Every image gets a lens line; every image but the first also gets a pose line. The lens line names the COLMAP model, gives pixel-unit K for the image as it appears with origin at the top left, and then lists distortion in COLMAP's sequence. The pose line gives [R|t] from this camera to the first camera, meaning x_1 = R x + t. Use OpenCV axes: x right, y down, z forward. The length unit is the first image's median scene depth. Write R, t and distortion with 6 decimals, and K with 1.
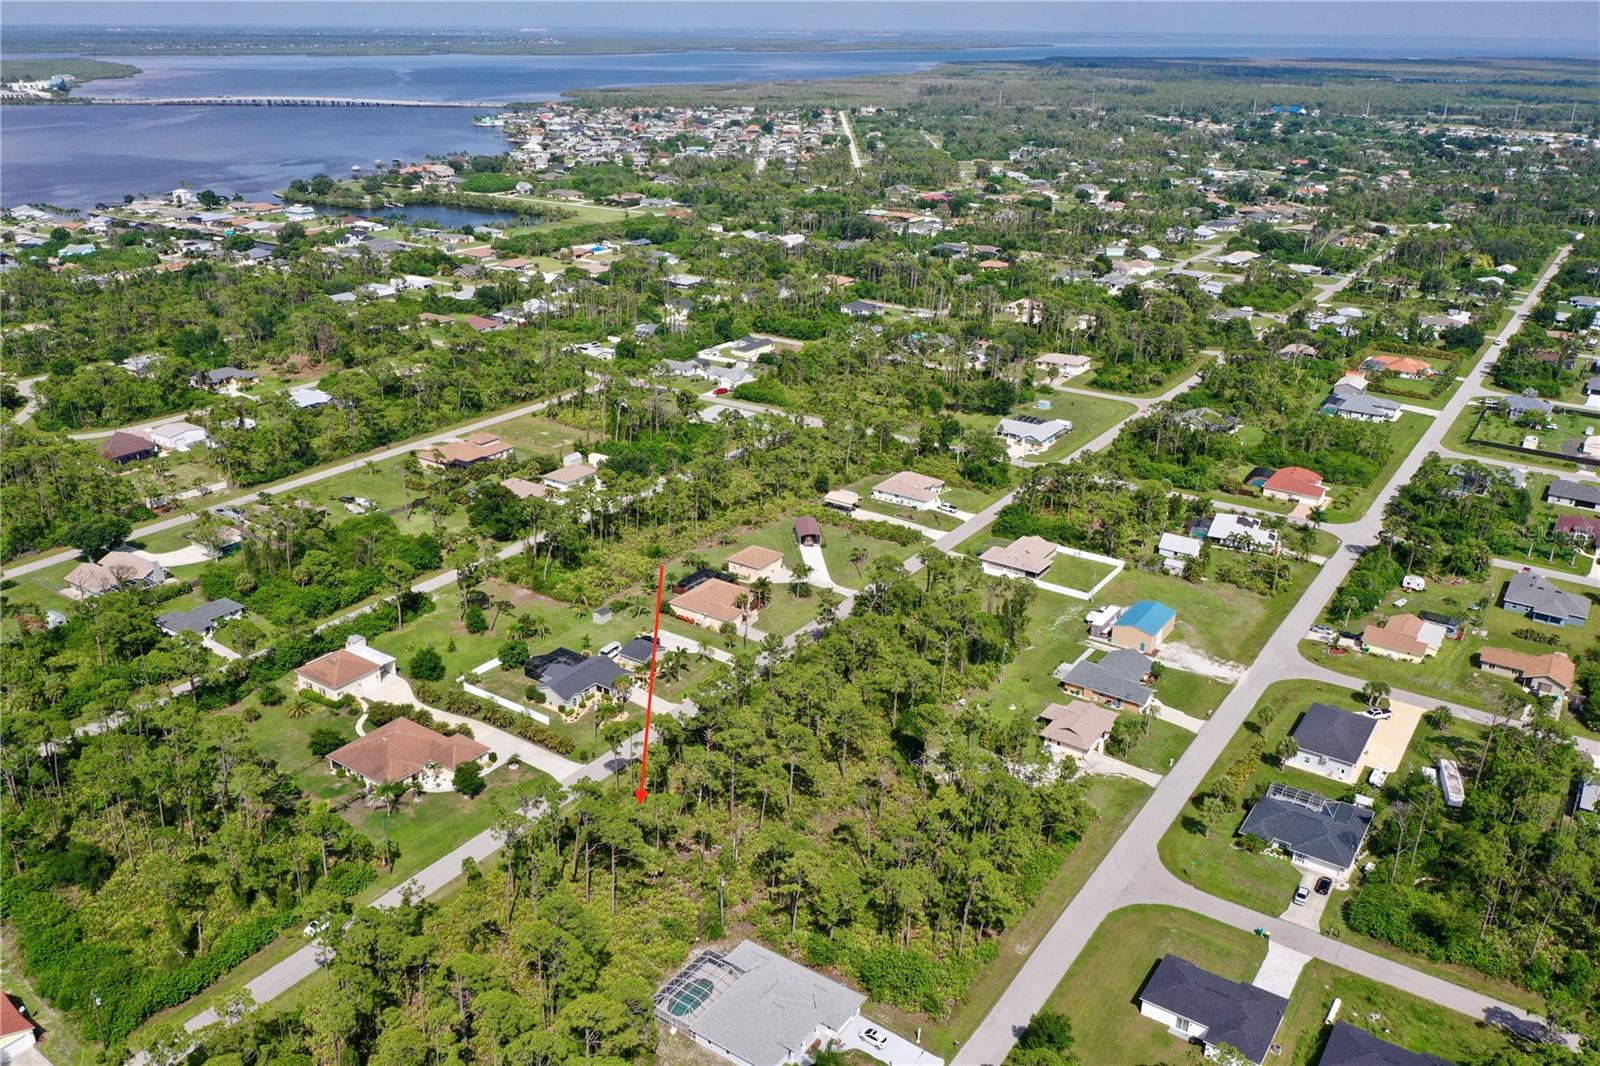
lens RADIAL K [[1263.2, 0, 801.0], [0, 1263.2, 528.8], [0, 0, 1]] dist [-0.007197, 0.002132]
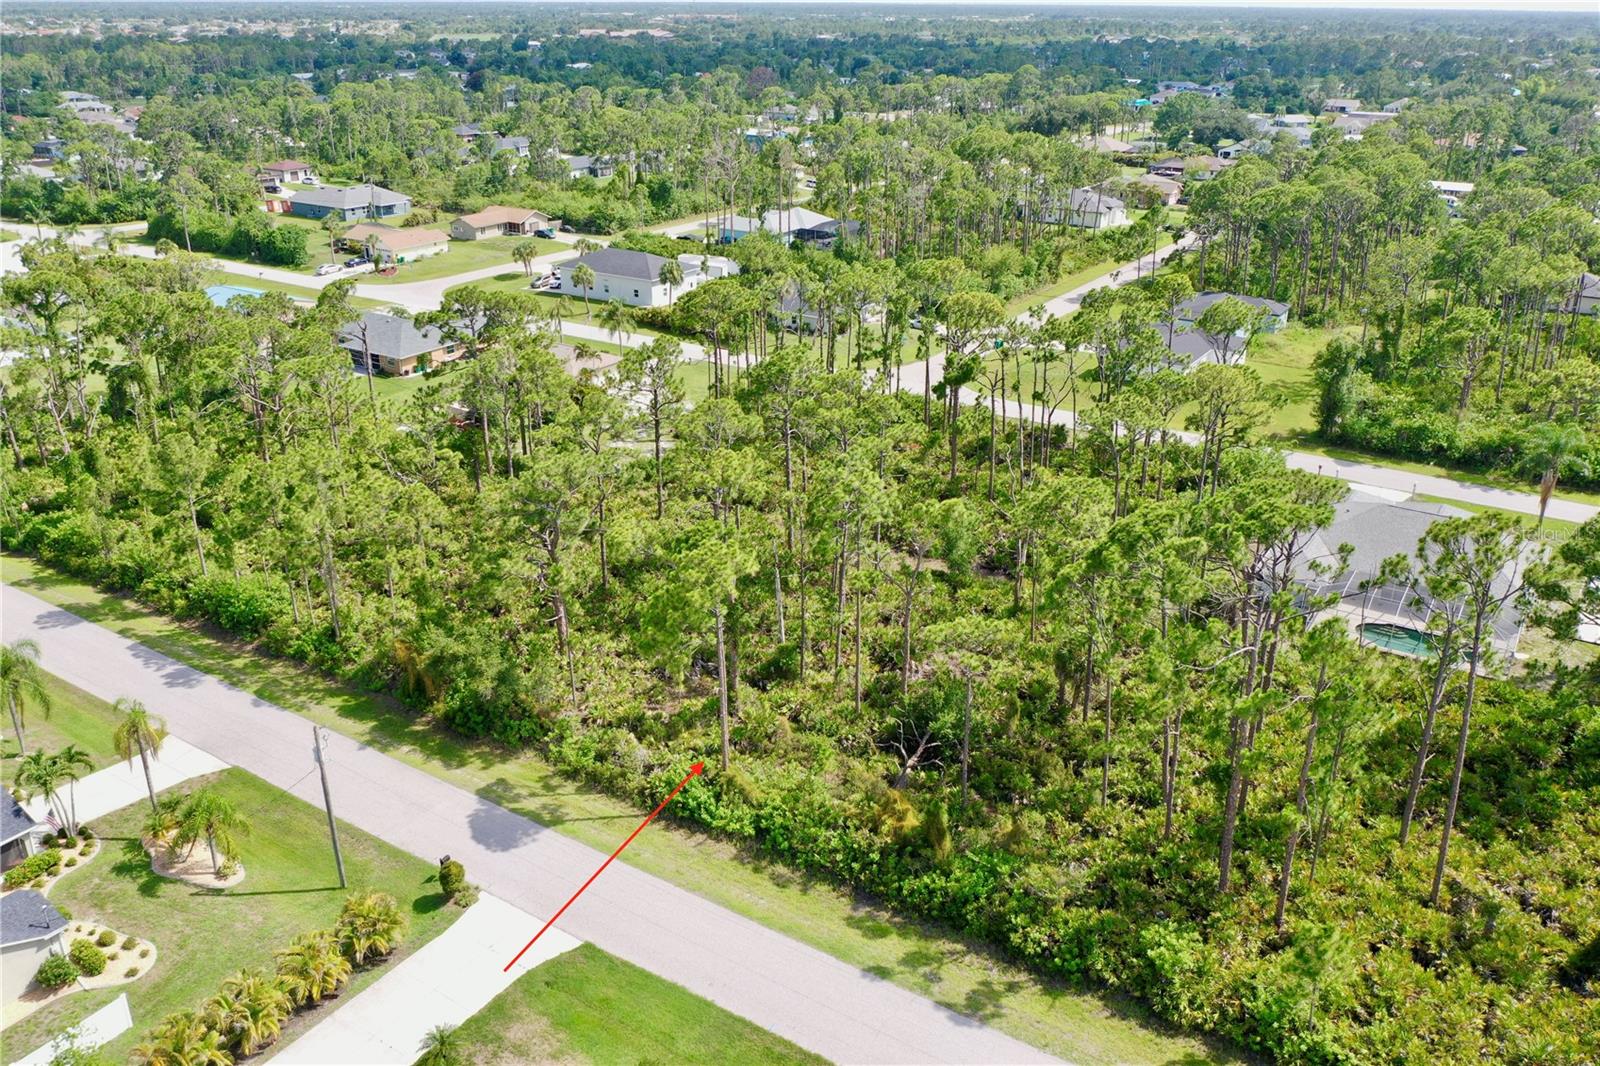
lens RADIAL K [[1263.2, 0, 801.0], [0, 1263.2, 528.8], [0, 0, 1]] dist [-0.007197, 0.002132]
pose [[-0.029494, -0.396141, 0.917716, -0.343059], [0.366469, 0.849899, 0.378645, 0.033494], [-0.929963, 0.347482, 0.120106, 0.754622]]
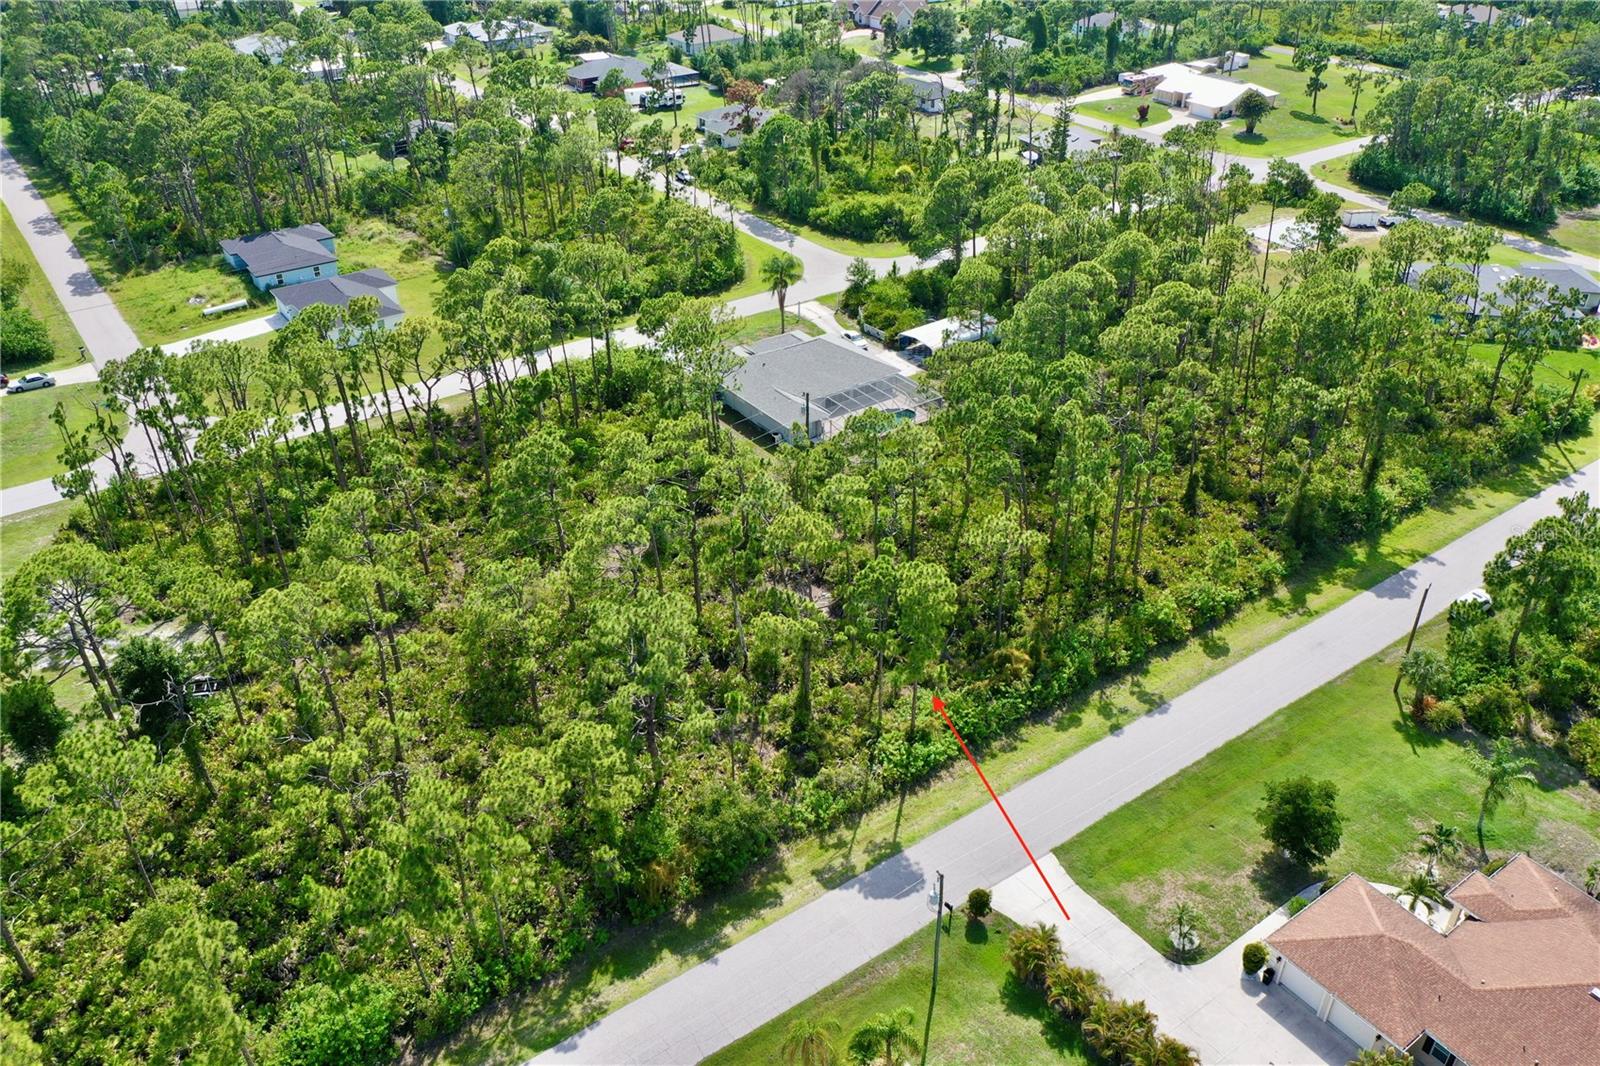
lens RADIAL K [[1263.2, 0, 801.0], [0, 1263.2, 528.8], [0, 0, 1]] dist [-0.007197, 0.002132]
pose [[-0.940697, -0.187516, 0.282713, -0.177065], [0.117604, 0.601425, 0.790226, -0.133474], [-0.318211, 0.776612, -0.543706, 0.972052]]
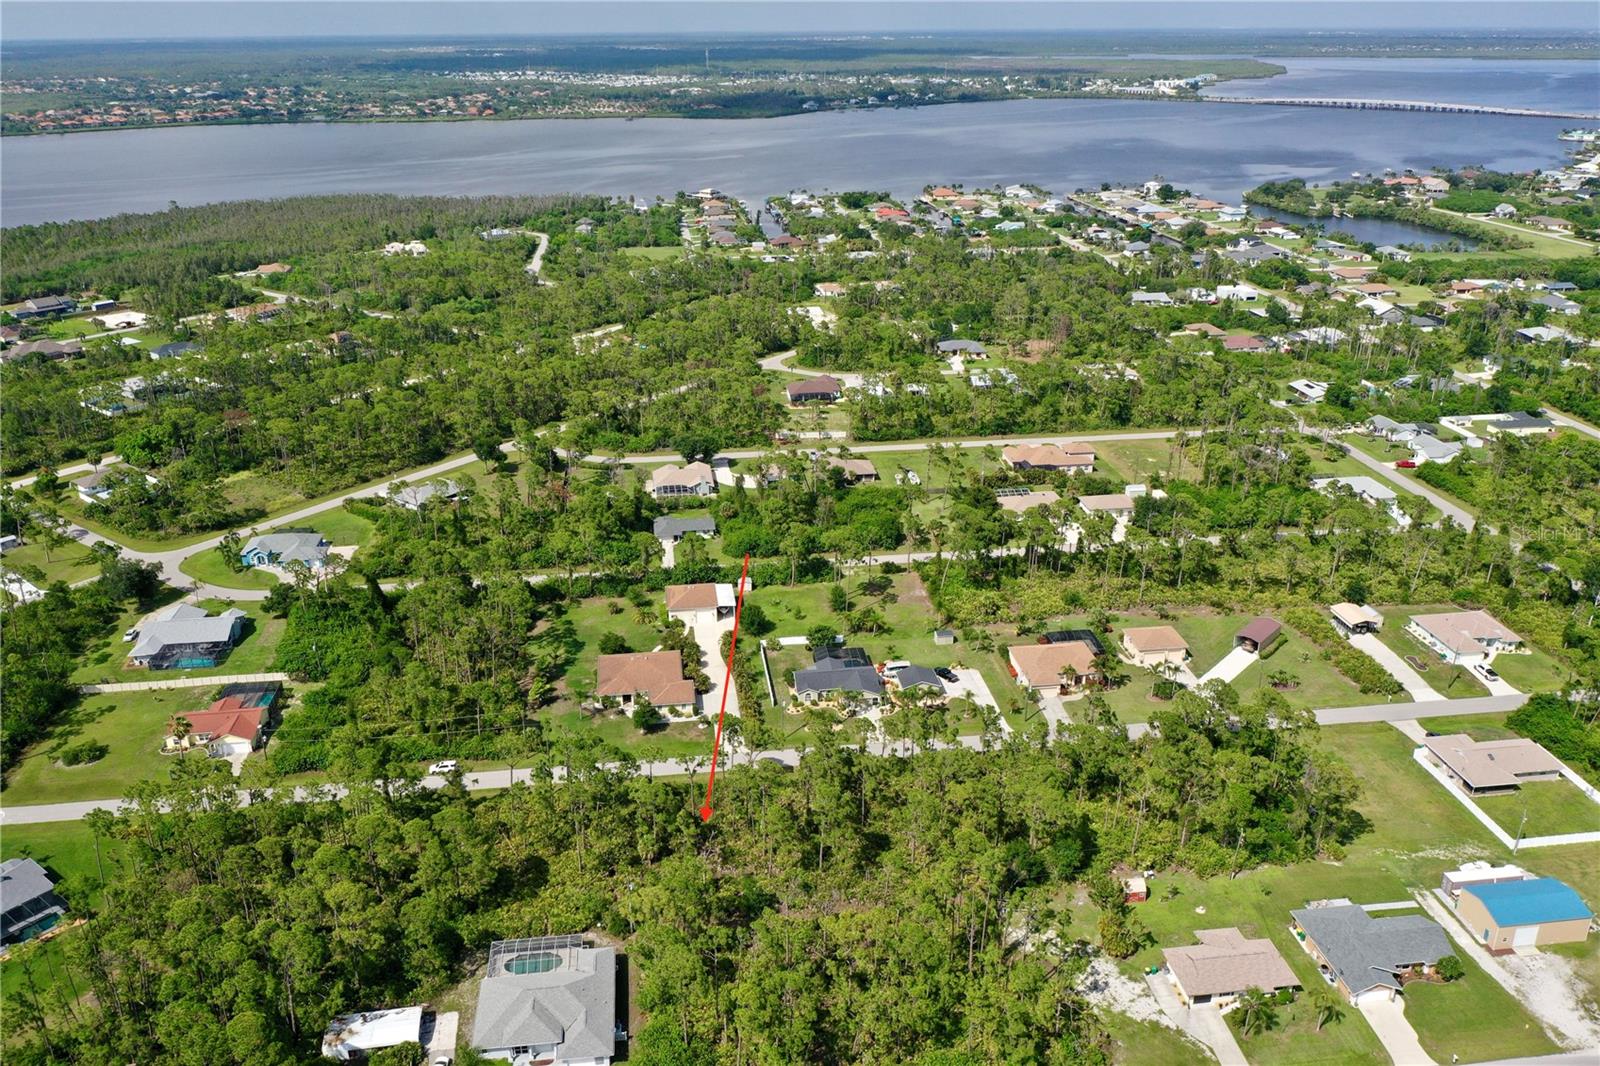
lens RADIAL K [[1263.2, 0, 801.0], [0, 1263.2, 528.8], [0, 0, 1]] dist [-0.007197, 0.002132]
pose [[0.665735, 0.264978, -0.697555, 0.447809], [-0.266199, 0.957653, 0.109724, -0.092518], [0.697090, 0.112642, 0.708080, 0.249211]]
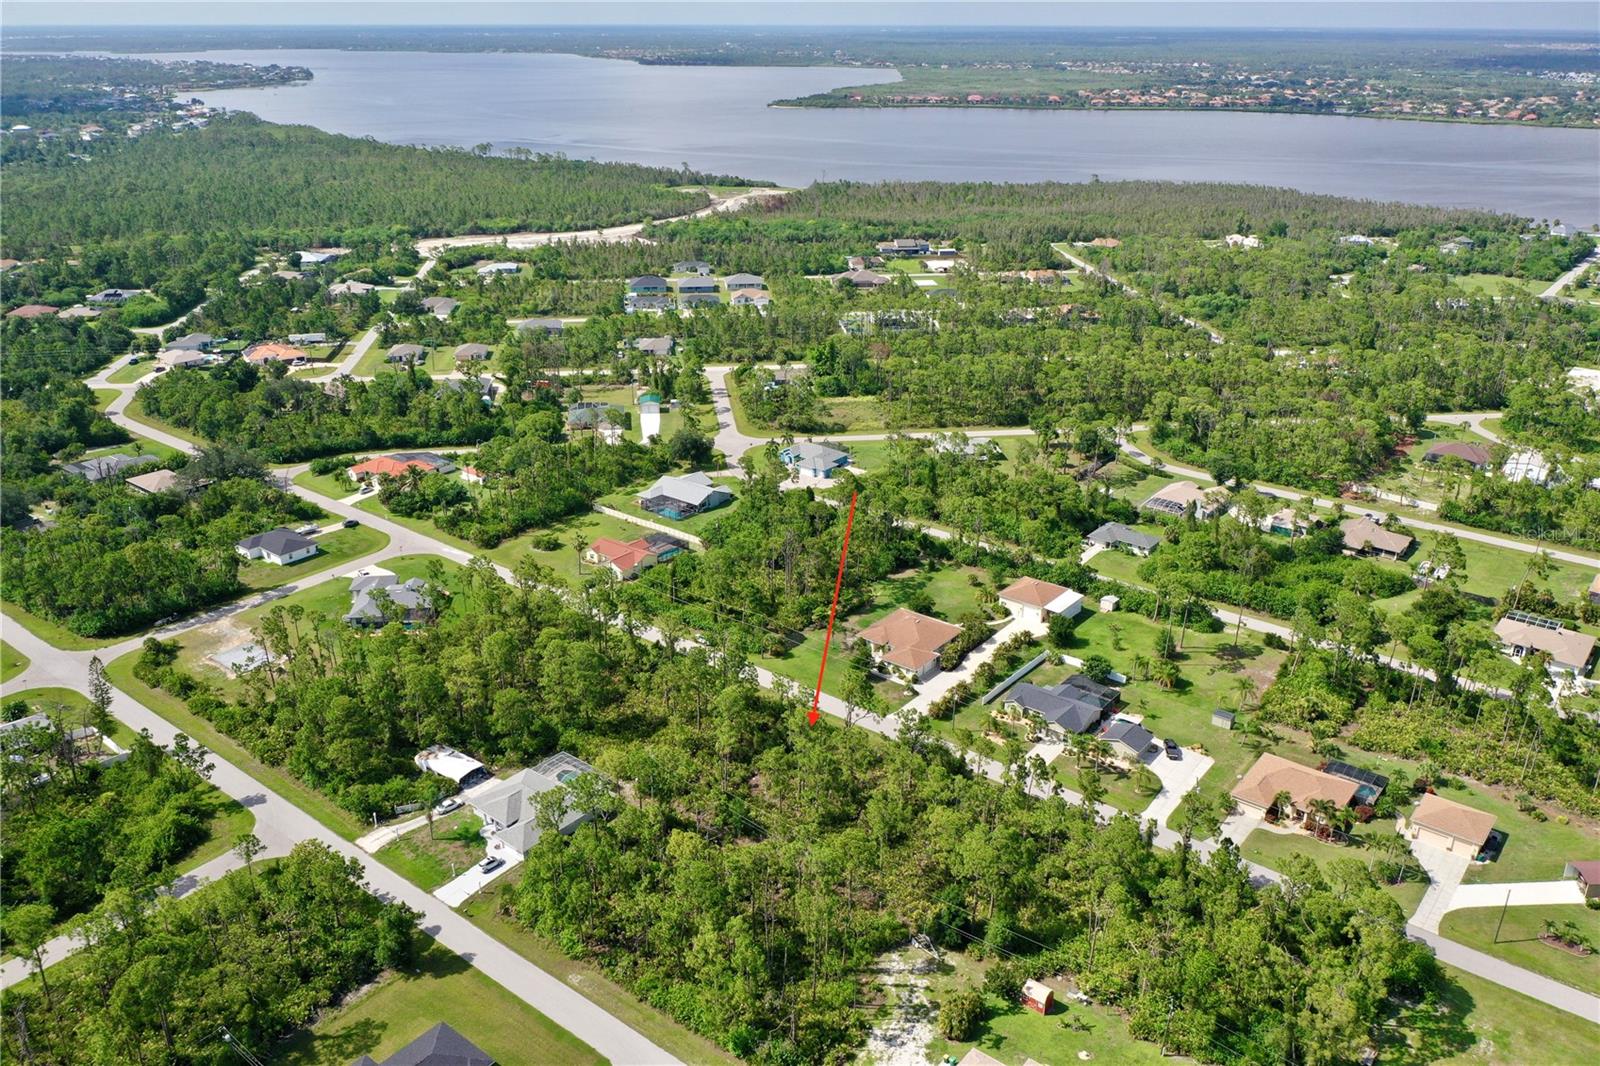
lens RADIAL K [[1263.2, 0, 801.0], [0, 1263.2, 528.8], [0, 0, 1]] dist [-0.007197, 0.002132]
pose [[-0.071212, 0.367138, -0.927437, 0.644726], [-0.376217, 0.851238, 0.365861, -0.260124], [0.923791, 0.374971, 0.077505, 0.665288]]
